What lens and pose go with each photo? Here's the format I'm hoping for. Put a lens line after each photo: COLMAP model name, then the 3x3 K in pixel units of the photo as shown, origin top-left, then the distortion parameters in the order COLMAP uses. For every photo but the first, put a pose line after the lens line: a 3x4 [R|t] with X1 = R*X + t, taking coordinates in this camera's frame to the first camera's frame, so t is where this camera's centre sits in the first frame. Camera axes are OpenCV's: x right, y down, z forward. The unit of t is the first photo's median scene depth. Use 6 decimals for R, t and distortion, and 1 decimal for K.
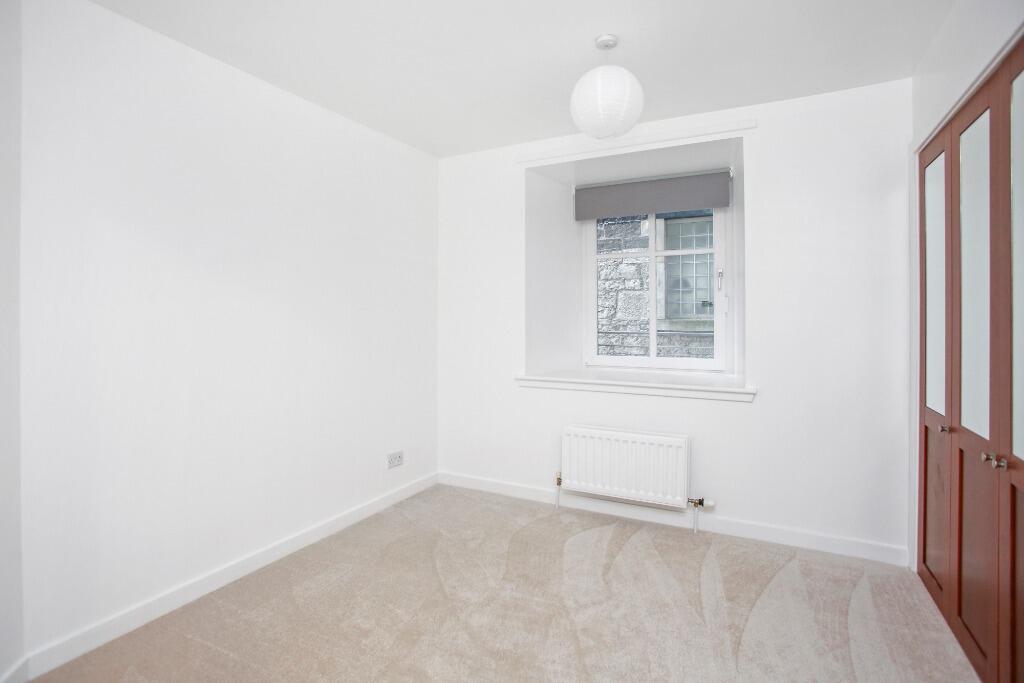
lens RADIAL K [[516.5, 0, 510.4], [0, 516.5, 314.1], [0, 0, 1]] dist [-0.001920, -0.000424]
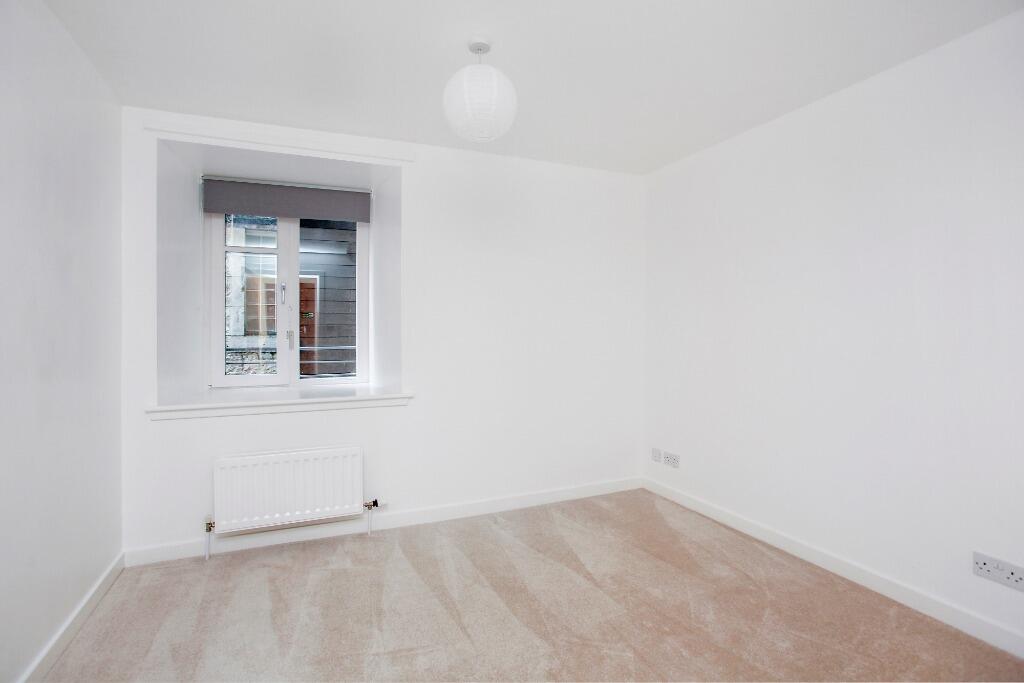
lens RADIAL K [[499.1, 0, 512.0], [0, 499.1, 341.5], [0, 0, 1]] dist [0.000311, 0.000110]
pose [[0.656014, -0.021891, 0.754431, -0.192234], [0.001067, 0.999605, 0.028077, 0.000535], [-0.754748, -0.017614, 0.655778, 0.102267]]
